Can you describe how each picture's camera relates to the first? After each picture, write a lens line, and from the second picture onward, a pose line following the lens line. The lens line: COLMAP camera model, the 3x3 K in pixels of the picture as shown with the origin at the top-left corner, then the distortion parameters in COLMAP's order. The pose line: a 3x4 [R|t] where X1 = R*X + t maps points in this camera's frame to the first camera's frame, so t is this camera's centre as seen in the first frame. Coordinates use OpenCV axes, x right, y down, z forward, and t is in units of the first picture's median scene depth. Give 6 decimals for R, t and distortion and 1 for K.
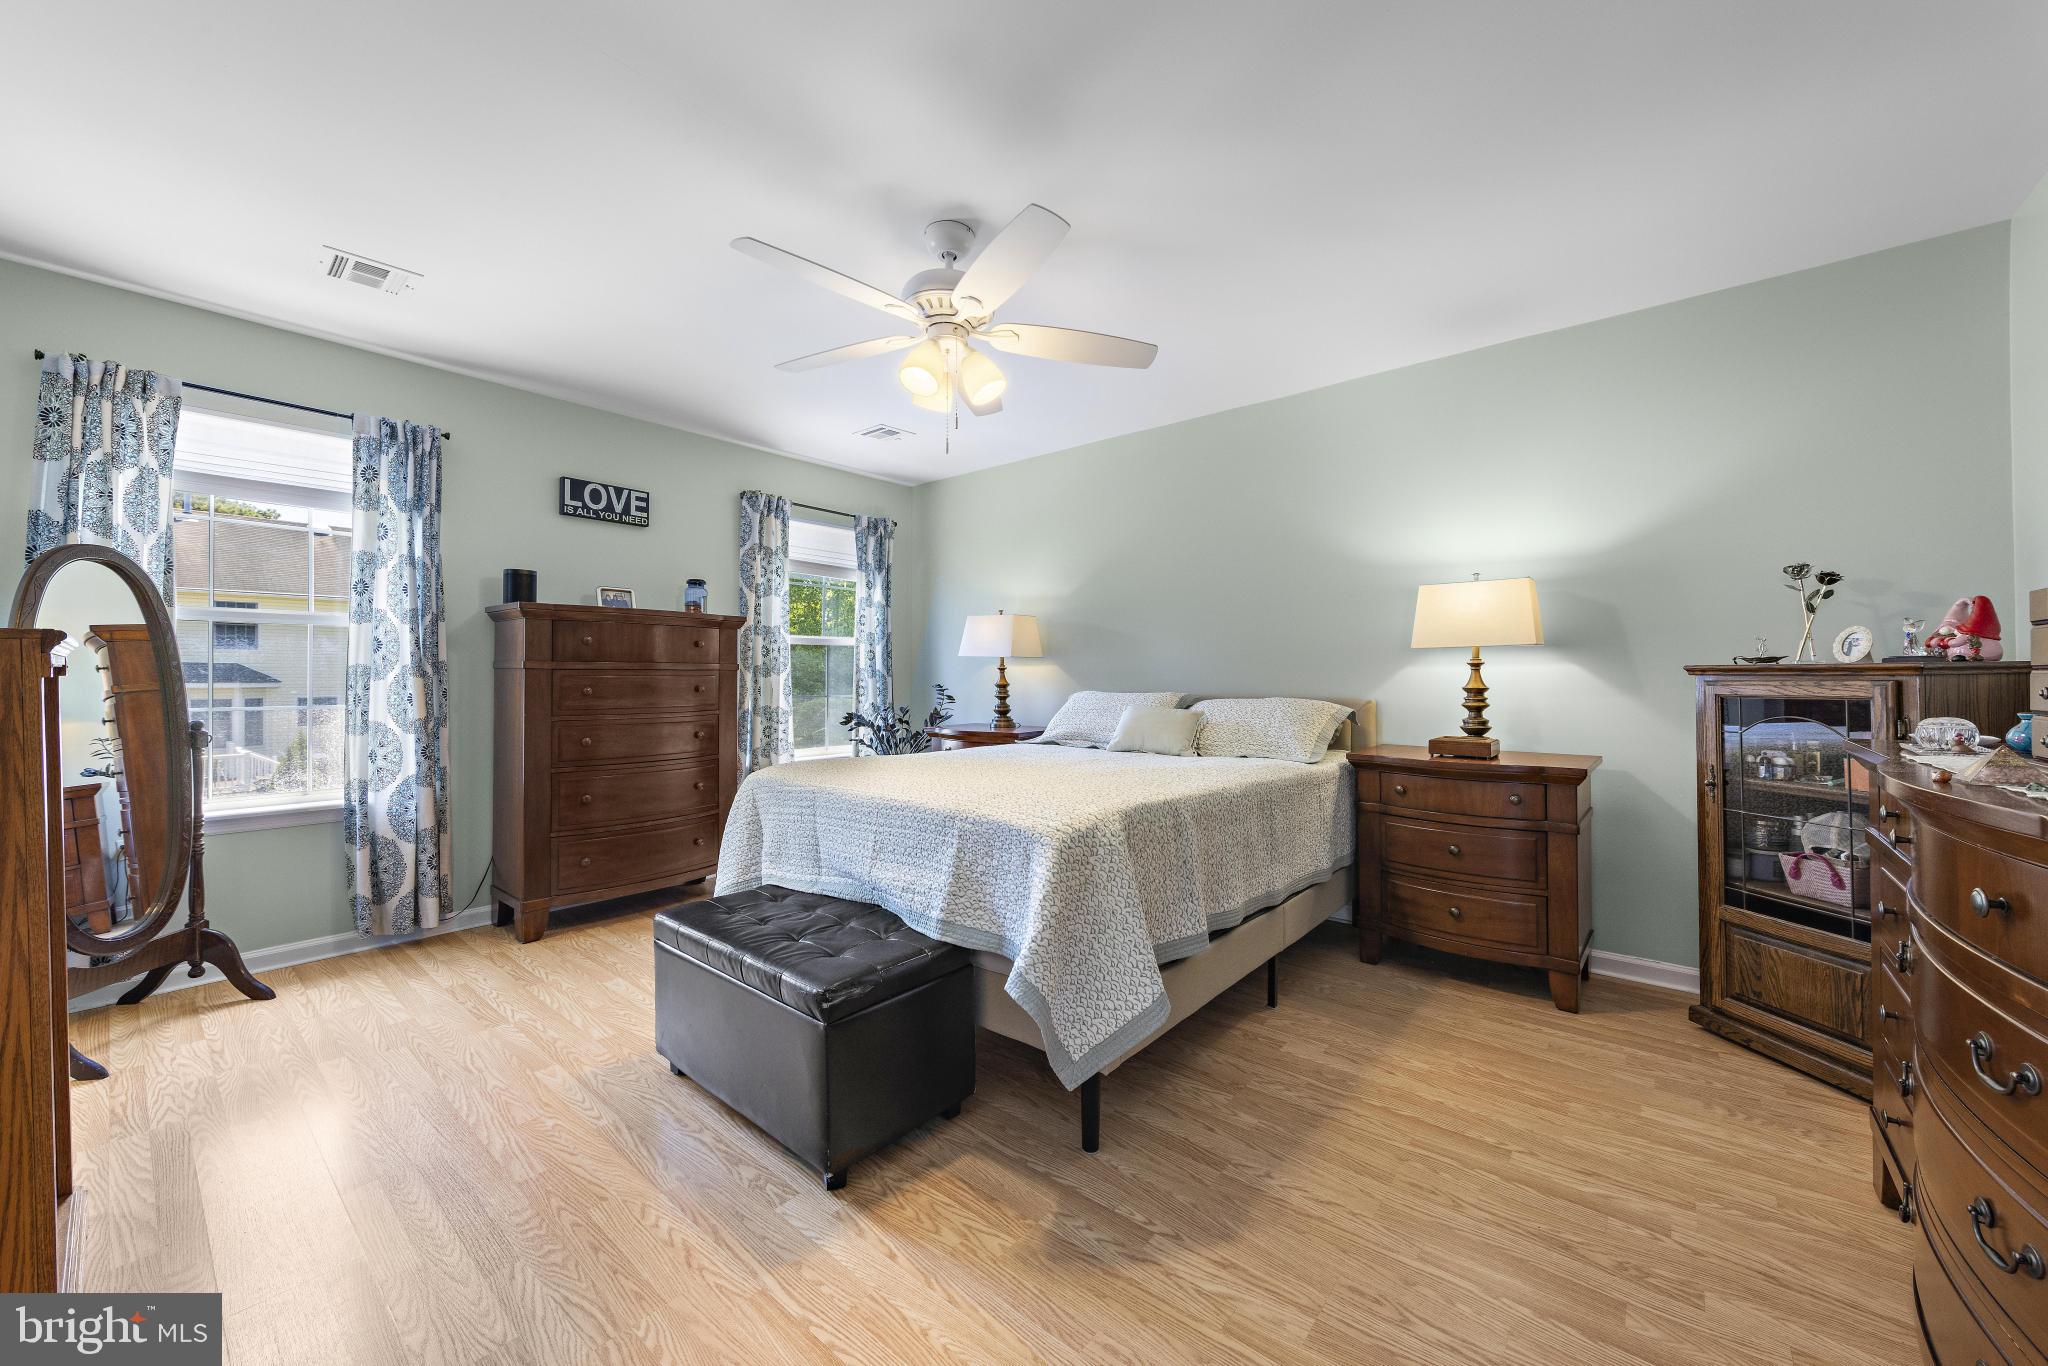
lens RADIAL K [[783.9, 0, 1023.4], [0, 783.9, 670.0], [0, 0, 1]] dist [0.001760, 0.000143]
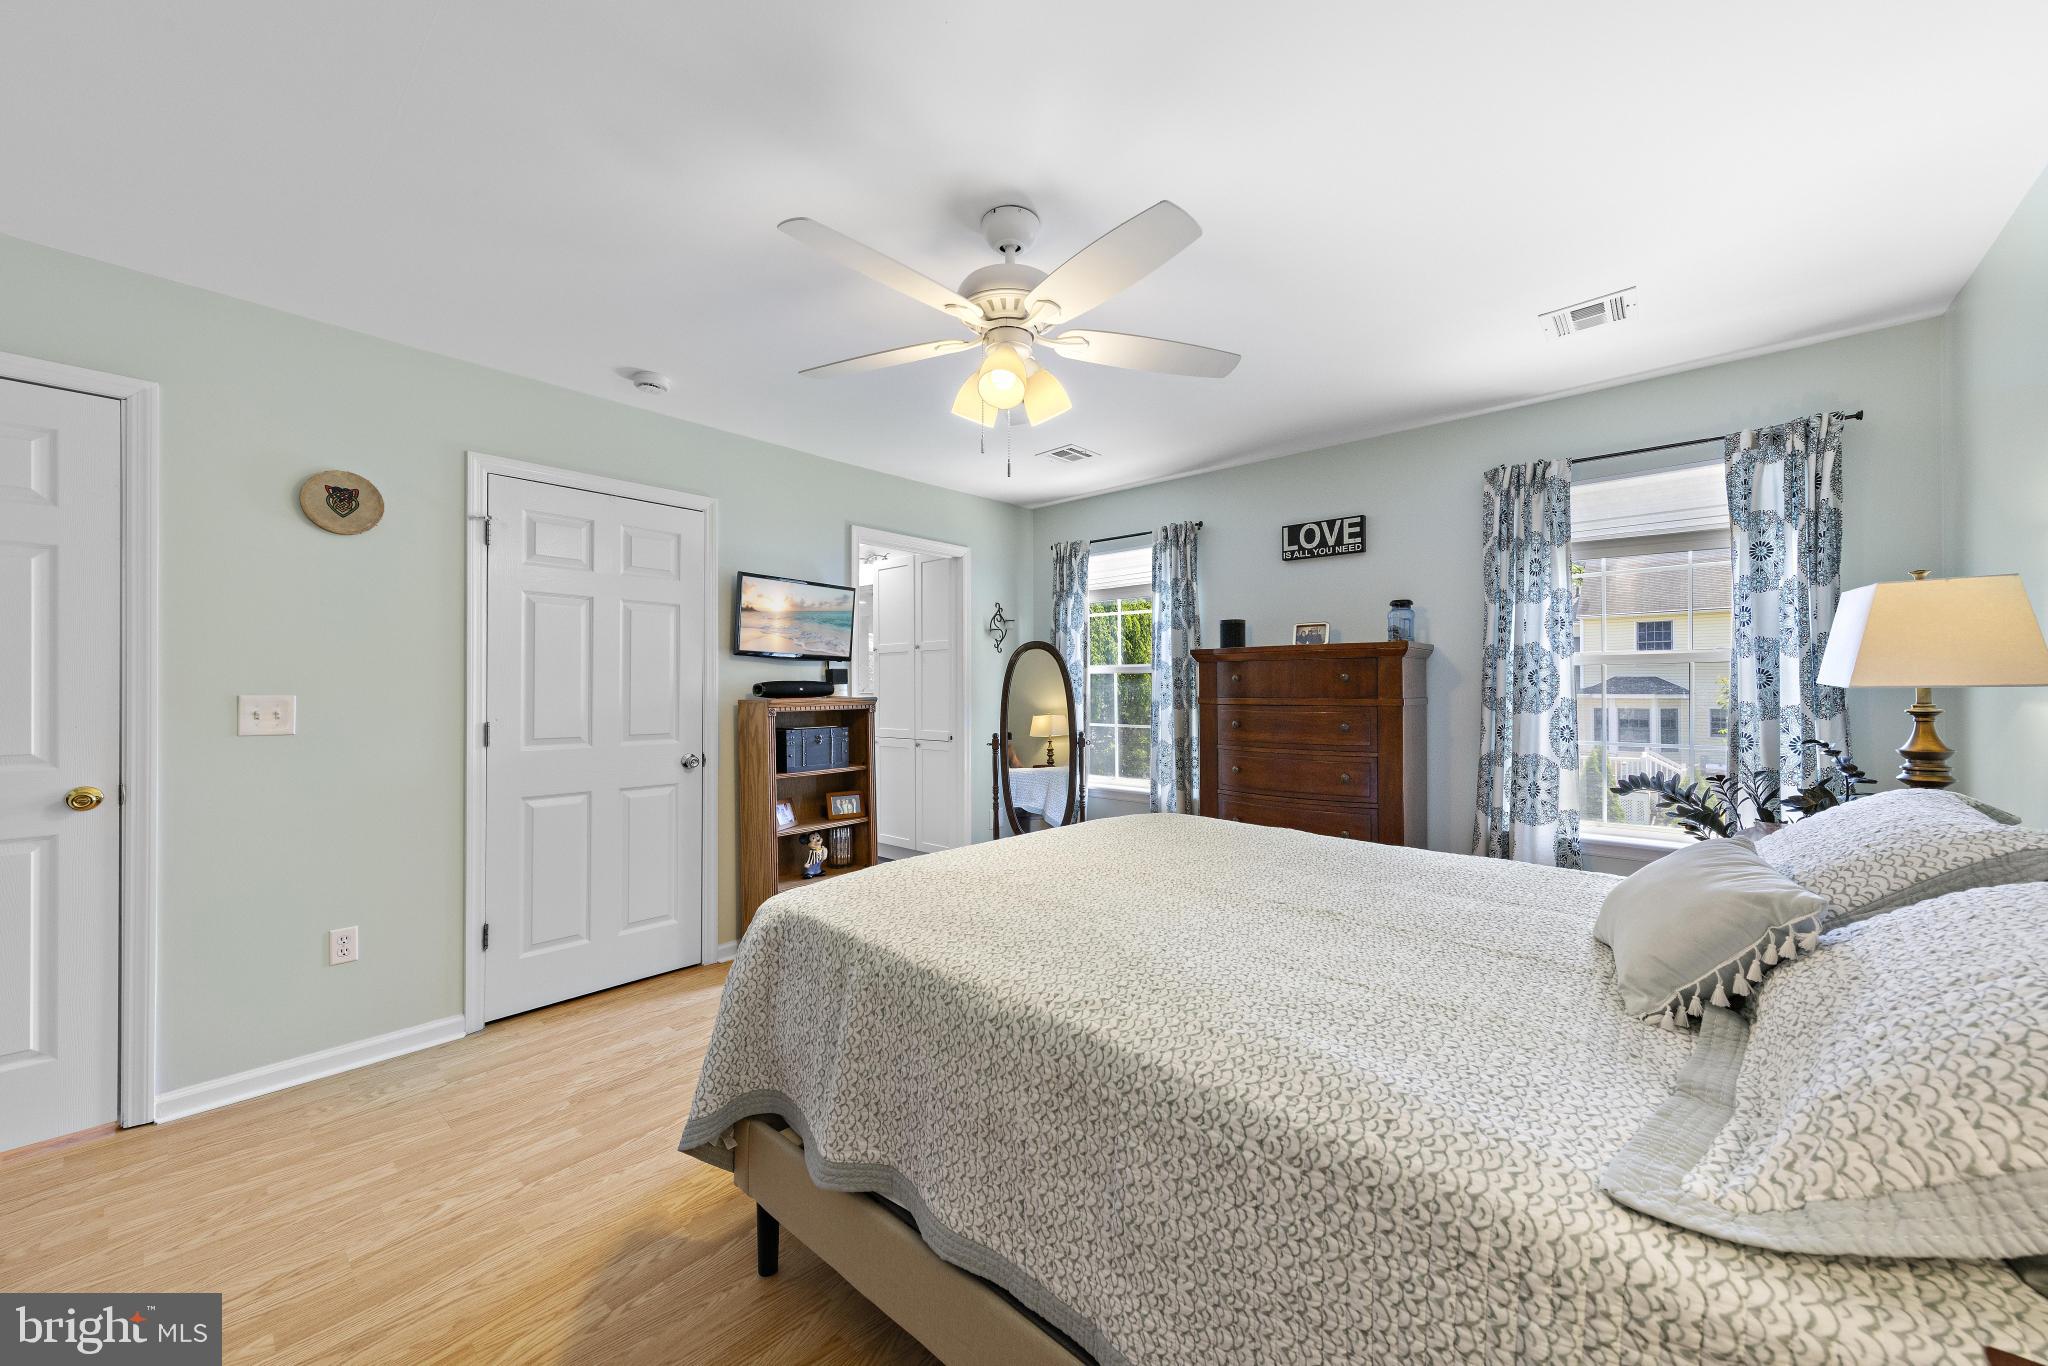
lens RADIAL K [[753.0, 0, 1024.0], [0, 753.0, 683.0], [0, 0, 1]] dist [0.000016, 0.000003]
pose [[-0.042502, -0.005167, -0.999083, 0.459976], [0.014002, 0.999885, -0.005767, -0.026273], [0.998998, -0.014235, -0.042425, 0.655803]]
